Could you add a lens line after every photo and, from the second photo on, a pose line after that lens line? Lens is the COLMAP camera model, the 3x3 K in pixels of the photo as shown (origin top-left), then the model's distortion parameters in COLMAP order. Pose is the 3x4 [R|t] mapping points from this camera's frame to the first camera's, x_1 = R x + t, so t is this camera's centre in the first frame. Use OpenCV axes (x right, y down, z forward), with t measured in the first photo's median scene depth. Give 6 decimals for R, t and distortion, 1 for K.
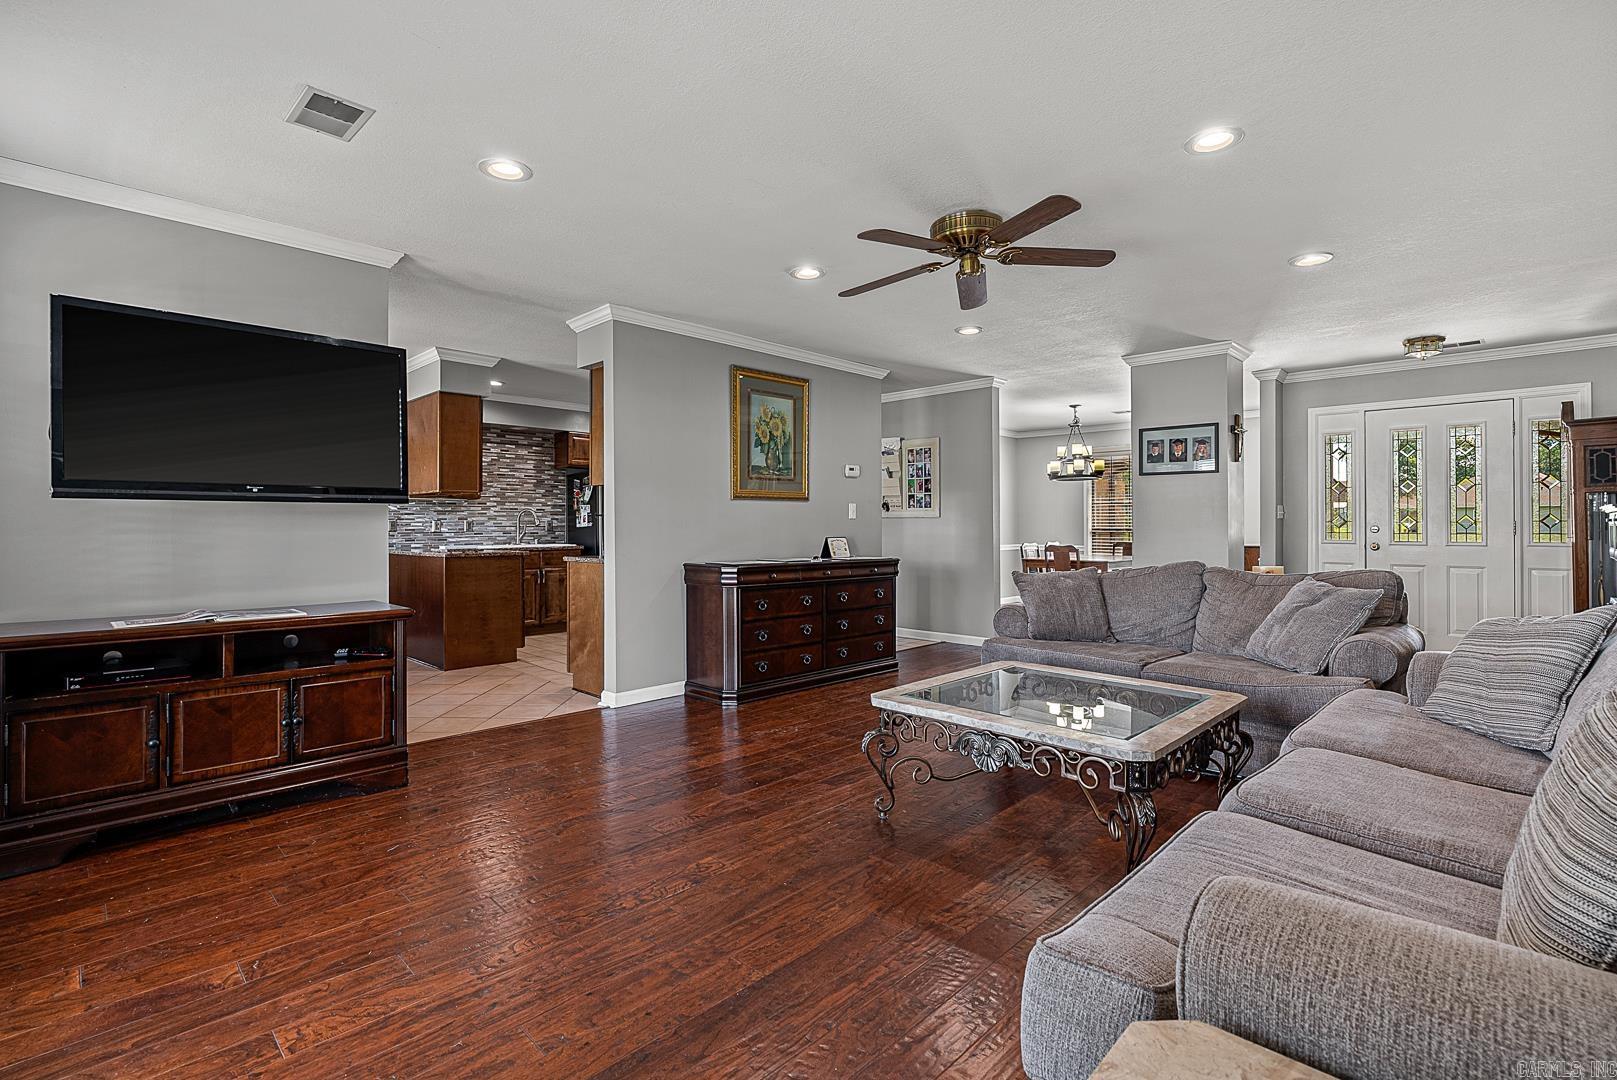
lens RADIAL K [[746.7, 0, 816.6], [0, 746.7, 518.9], [0, 0, 1]] dist [-0.019343, 0.005340]
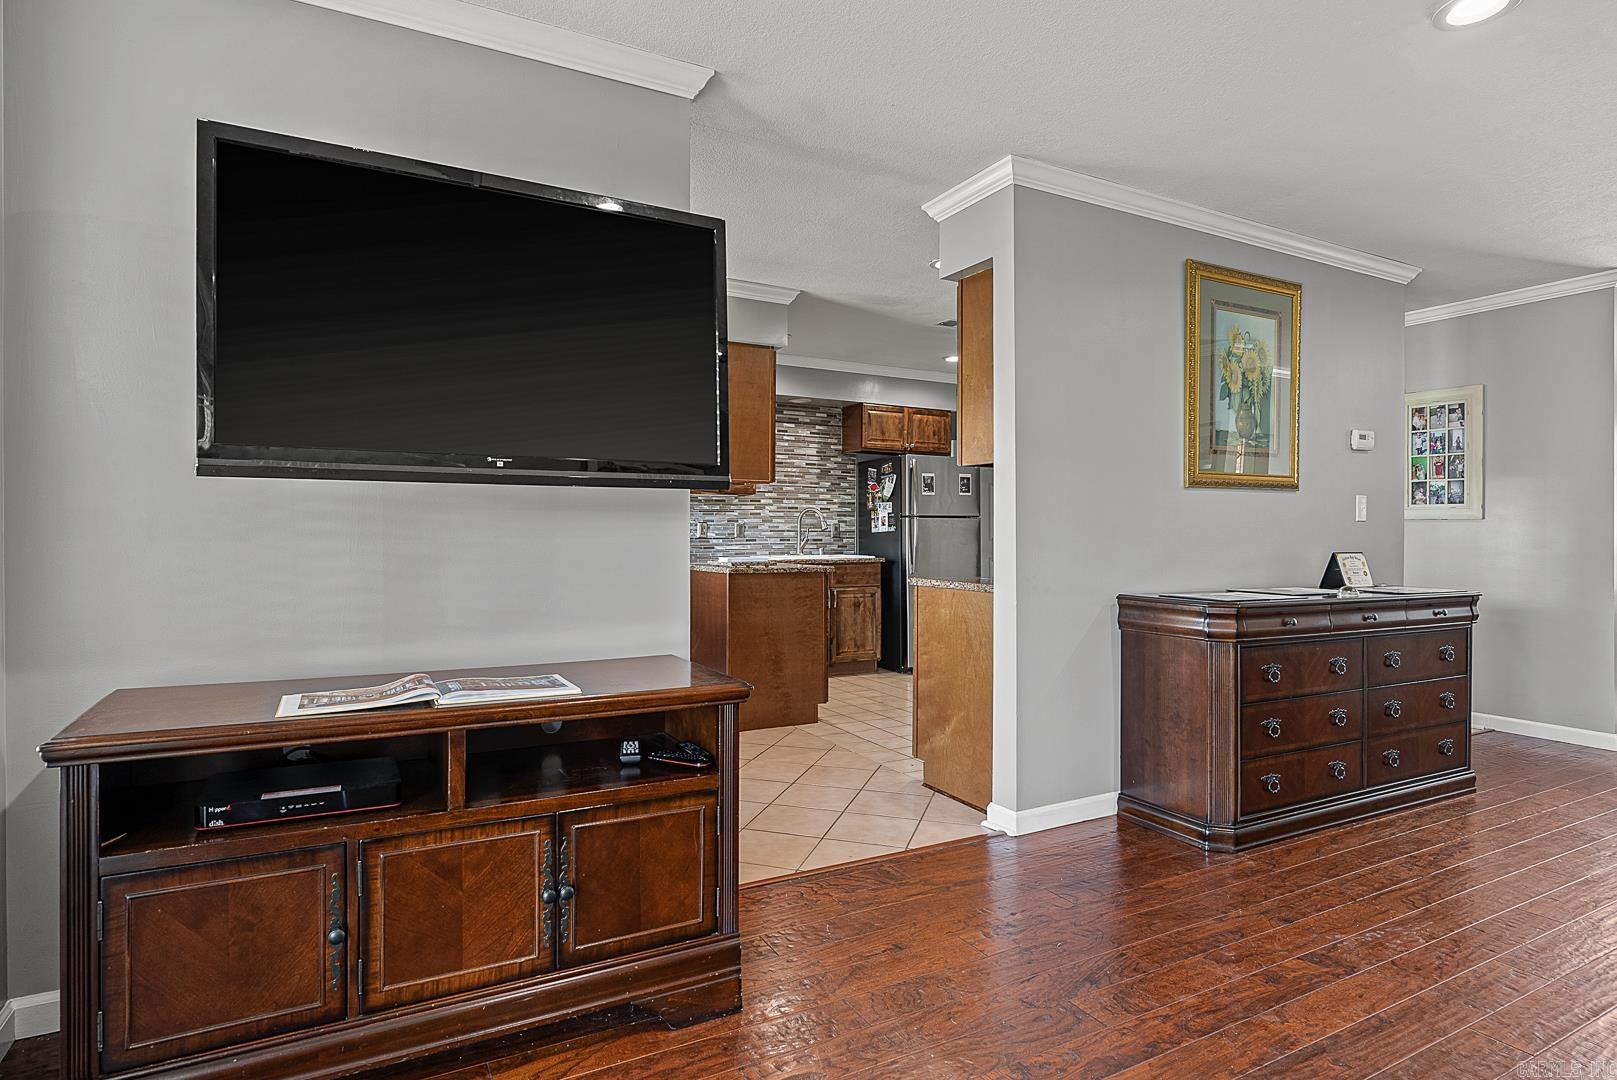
lens RADIAL K [[867.5, 0, 802.0], [0, 867.5, 525.8], [0, 0, 1]] dist [-0.020854, 0.001212]
pose [[0.950352, 0.003431, -0.311158, -0.175535], [-0.002632, 0.999992, 0.002989, 0.002942], [0.311165, -0.002021, 0.950354, 0.233021]]
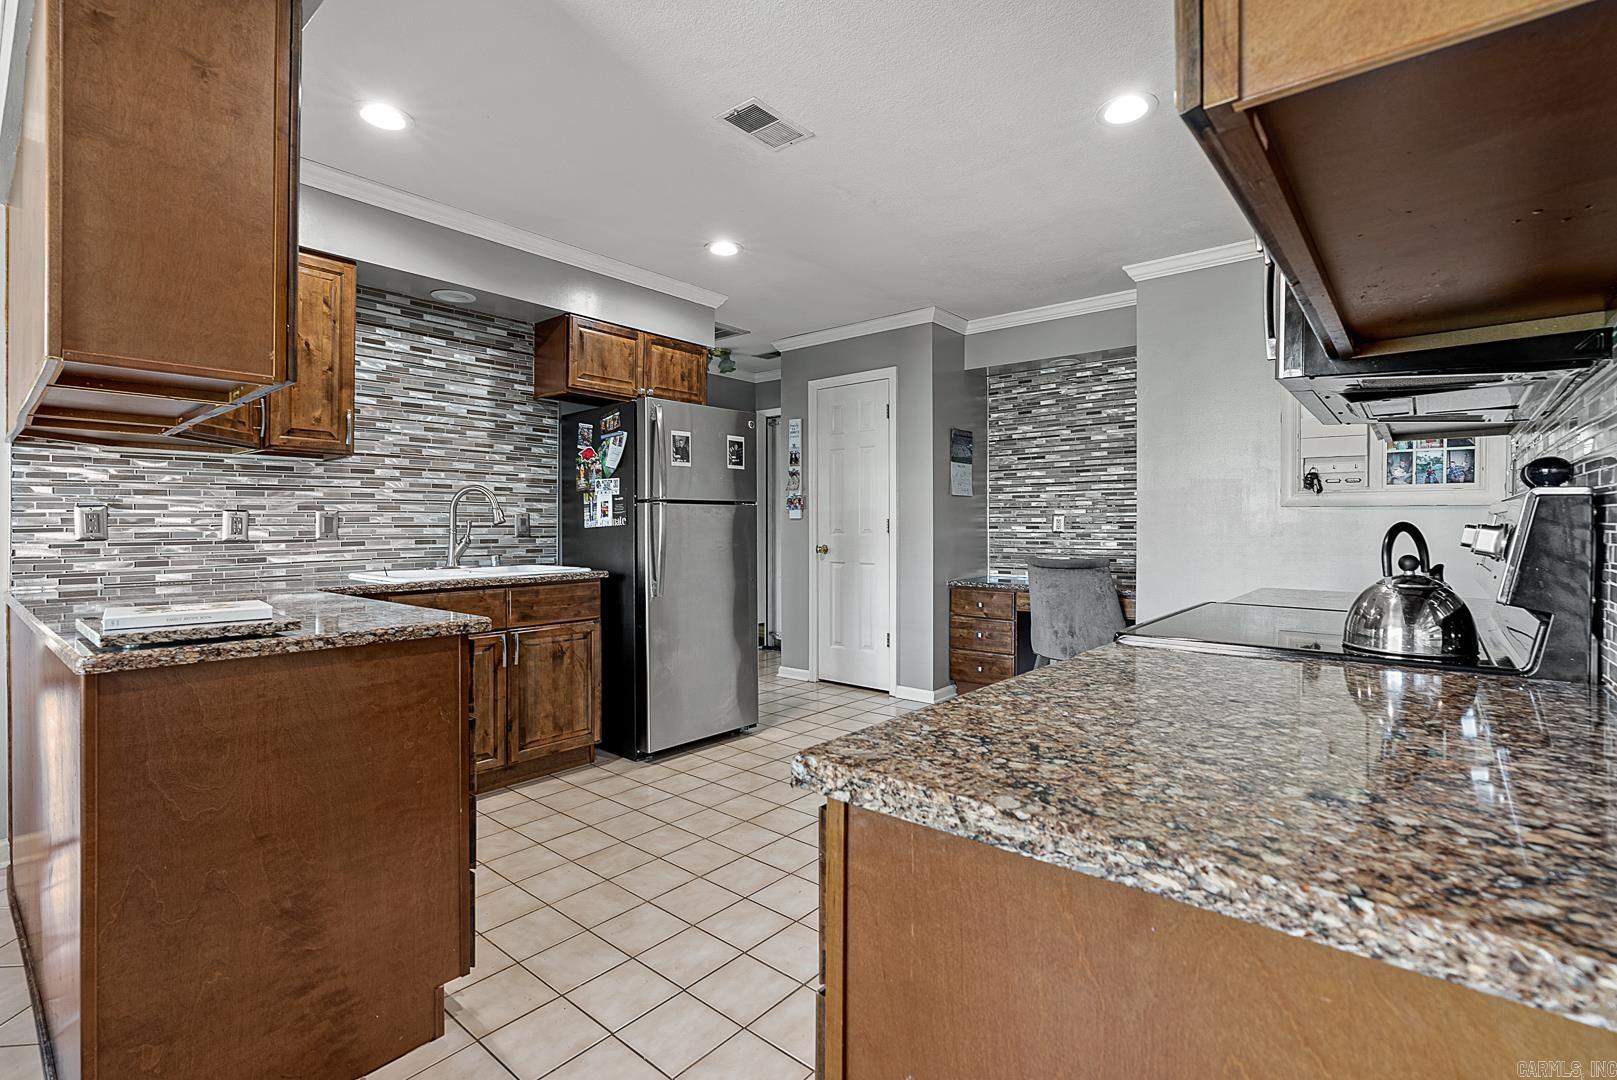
lens RADIAL K [[746.7, 0, 814.5], [0, 746.7, 519.3], [0, 0, 1]] dist [-0.019343, 0.005340]
pose [[0.997757, 0.001763, 0.066915, -0.311206], [-0.001856, 0.999997, 0.001328, 0.007344], [-0.066913, -0.001449, 0.997758, 0.785435]]
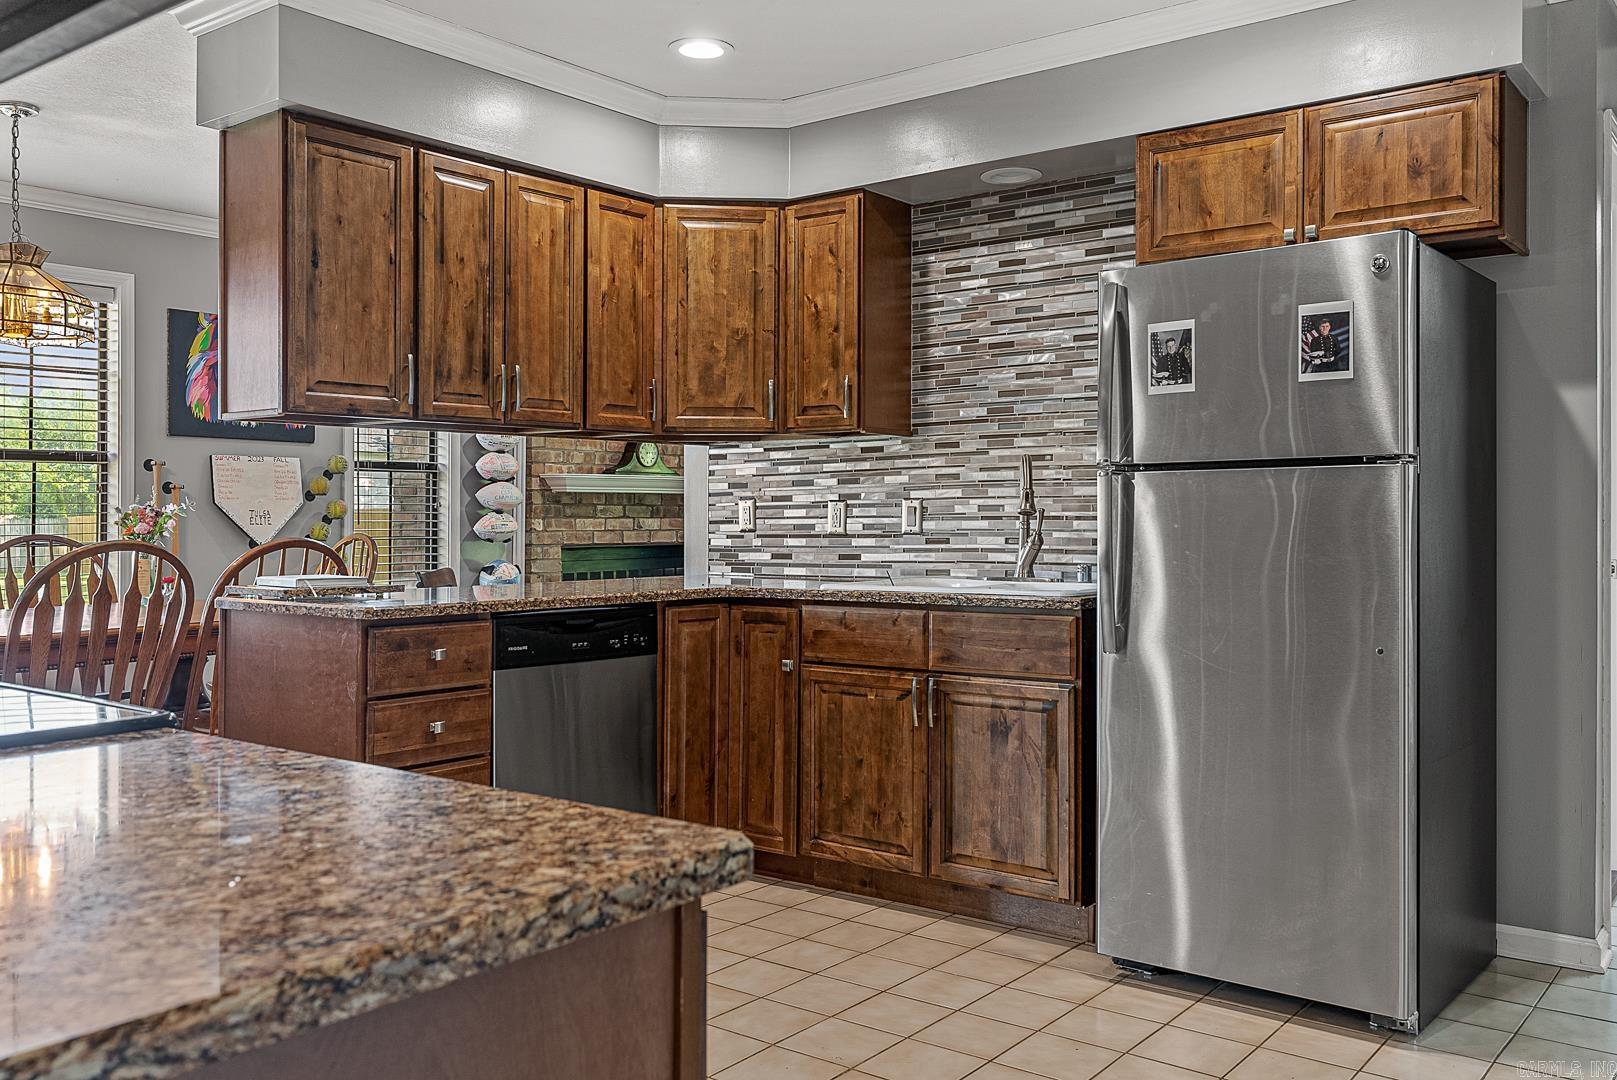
lens RADIAL K [[1344.1, 0, 806.9], [0, 1344.1, 497.0], [0, 0, 1]] dist [-0.002362, -0.011340]
pose [[0.100656, -0.014039, -0.994822, 0.150182], [0.013604, 0.999826, -0.012733, 0.010796], [0.994828, -0.012251, 0.100829, 1.217855]]
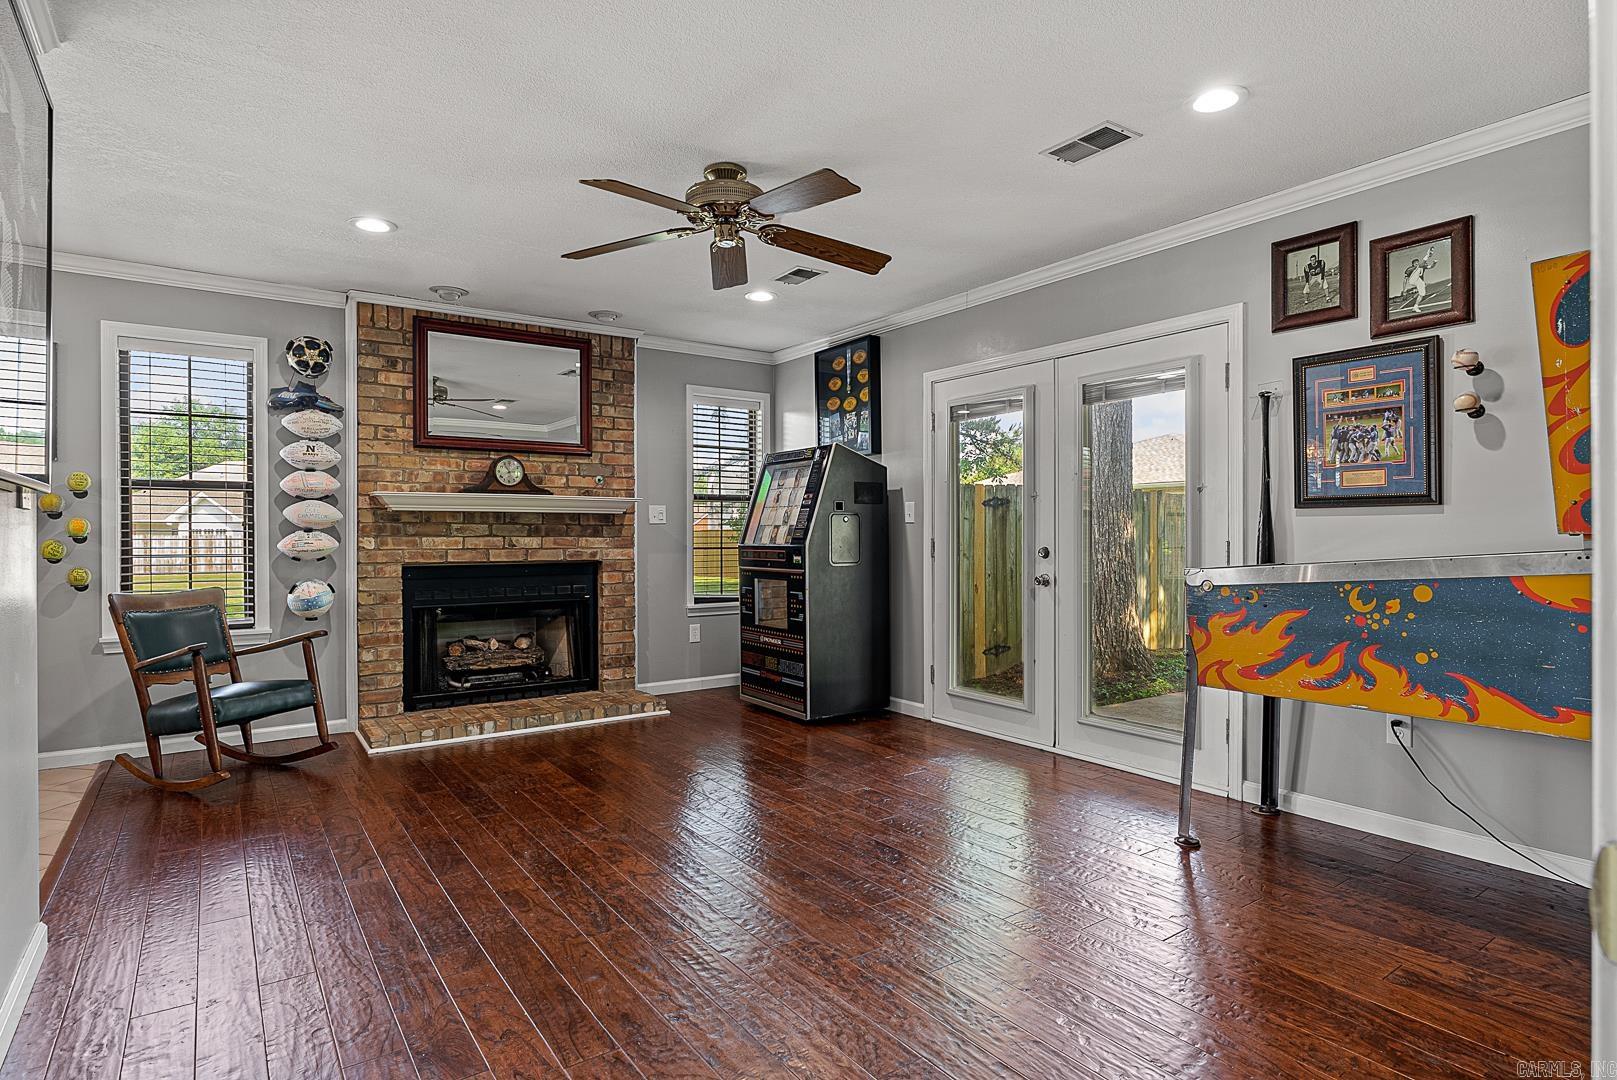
lens RADIAL K [[867.5, 0, 843.9], [0, 867.5, 547.8], [0, 0, 1]] dist [-0.020854, 0.001212]
pose [[-0.171884, 0.017846, -0.984955, -0.448166], [0.008693, 0.999824, 0.016598, 0.012159], [0.985079, -0.005710, -0.172009, 1.702084]]
